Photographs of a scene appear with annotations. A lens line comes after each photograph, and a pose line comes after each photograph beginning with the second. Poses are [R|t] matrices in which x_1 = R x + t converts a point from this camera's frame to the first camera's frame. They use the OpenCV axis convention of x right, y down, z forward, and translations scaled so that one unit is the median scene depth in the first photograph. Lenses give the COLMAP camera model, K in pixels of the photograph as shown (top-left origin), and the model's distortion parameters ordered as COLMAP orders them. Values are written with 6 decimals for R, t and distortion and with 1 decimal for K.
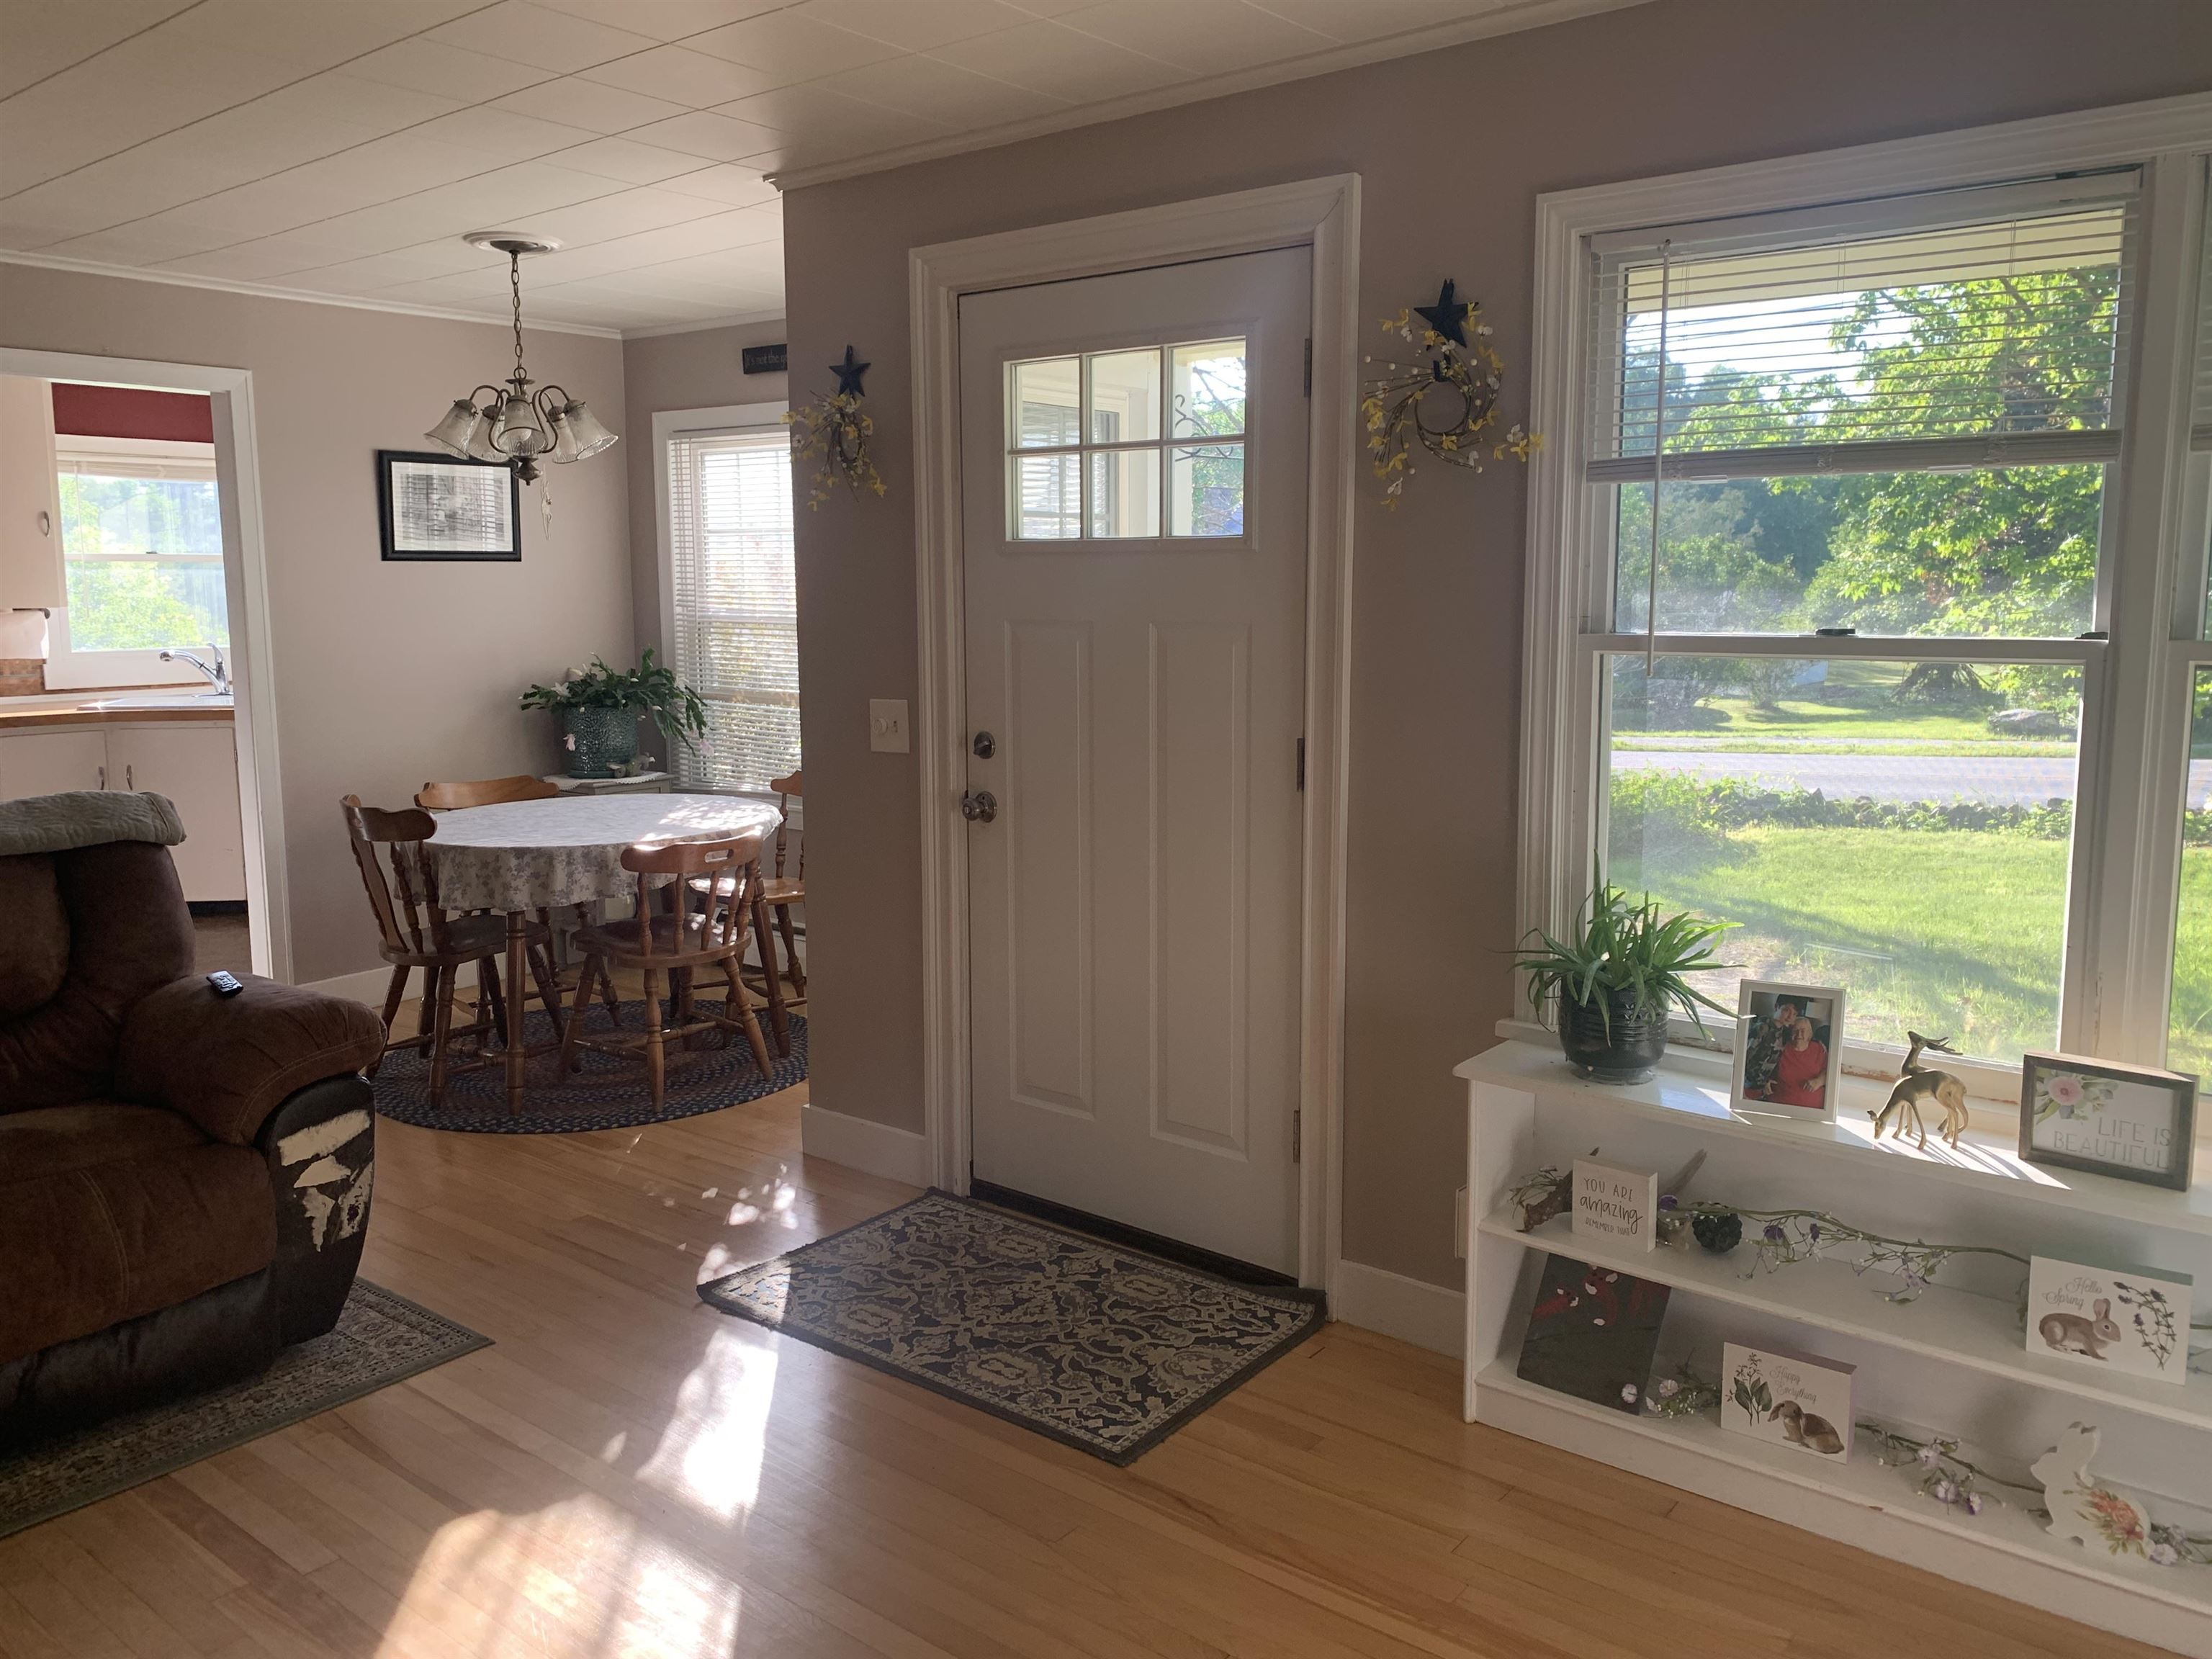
lens RADIAL K [[1676.7, 0, 1110.3], [0, 1676.7, 813.9], [0, 0, 1]] dist [0.014235, -0.013024]
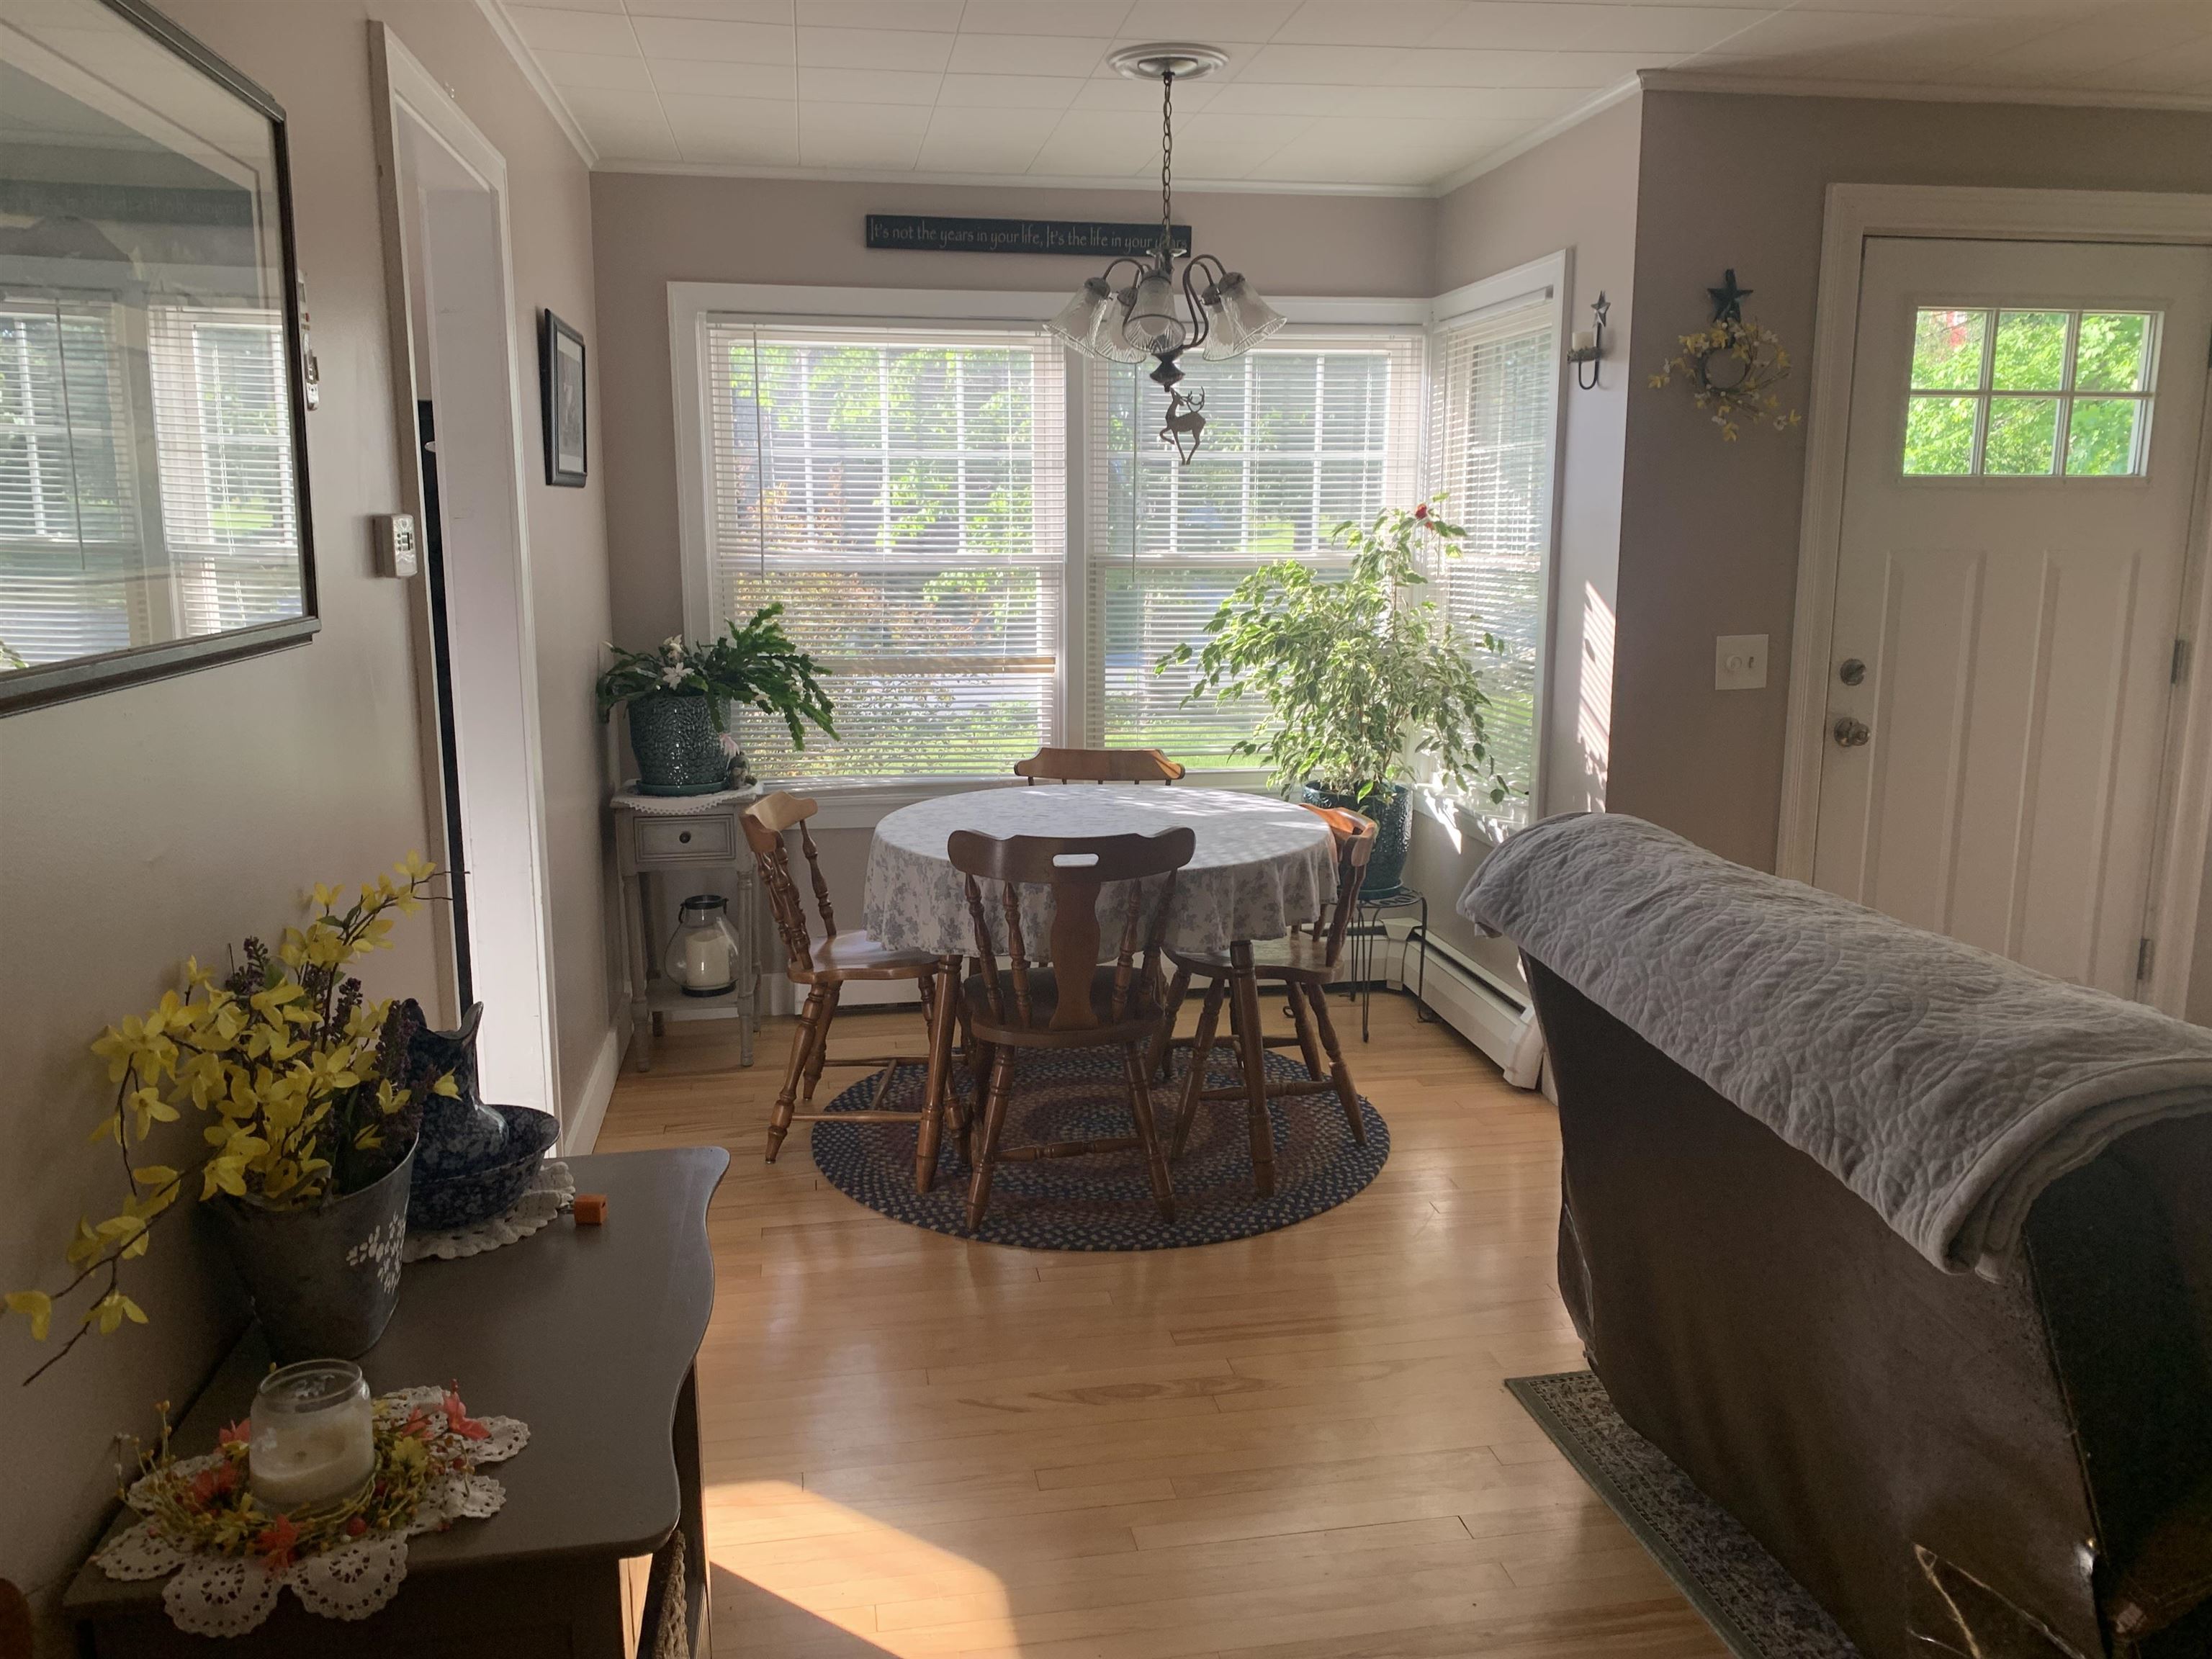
lens RADIAL K [[1676.7, 0, 1097.4], [0, 1676.7, 815.6], [0, 0, 1]] dist [0.014235, -0.013024]
pose [[0.667282, -0.130726, 0.733243, -1.261789], [0.104543, 0.991169, 0.081572, -0.093350], [-0.737431, 0.022224, 0.675056, 0.686642]]
